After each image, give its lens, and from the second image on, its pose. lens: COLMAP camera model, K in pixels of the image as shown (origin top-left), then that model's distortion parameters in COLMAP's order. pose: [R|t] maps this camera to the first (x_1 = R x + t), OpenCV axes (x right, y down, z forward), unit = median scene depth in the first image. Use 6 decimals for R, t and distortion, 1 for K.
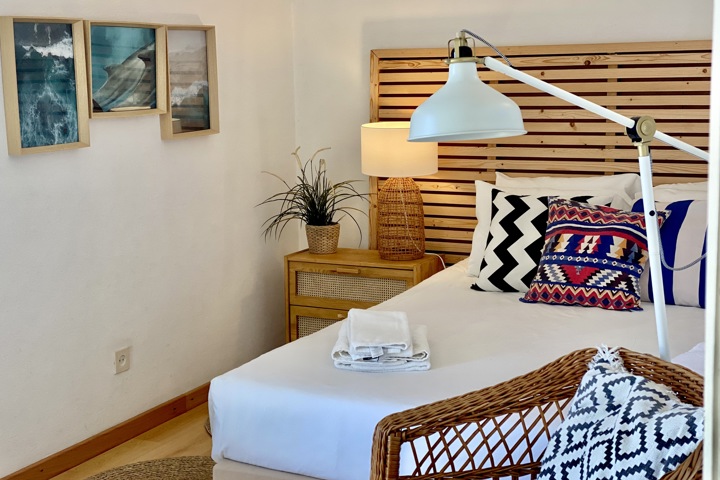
lens RADIAL K [[1017.1, 0, 358.4], [0, 1017.1, 238.4], [0, 0, 1]] dist [0.062663, 0.000000]
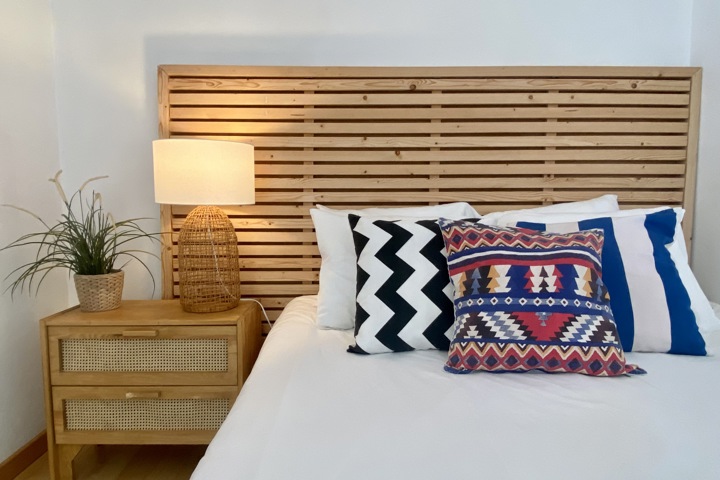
lens RADIAL K [[463.1, 0, 358.0], [0, 463.1, 246.8], [0, 0, 1]] dist [0.031087, -0.033541]
pose [[0.892767, -0.029652, 0.449542, -0.019618], [0.055894, 0.997413, -0.045212, -0.006699], [-0.447038, 0.065490, 0.892114, 0.628922]]
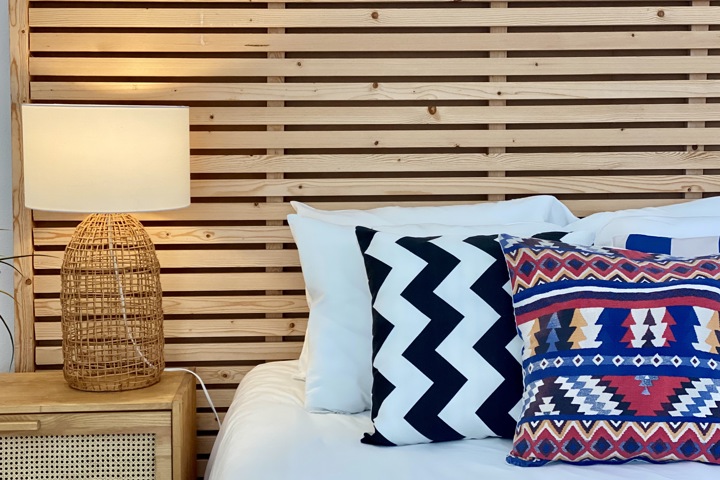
lens RADIAL K [[1146.7, 0, 364.4], [0, 1146.7, 241.0], [0, 0, 1]] dist [0.063716, 0.000000]
pose [[0.877692, -0.033730, 0.478037, -0.114876], [0.067338, 0.996303, -0.053338, -0.011648], [-0.474470, 0.079004, 0.876719, 0.480669]]
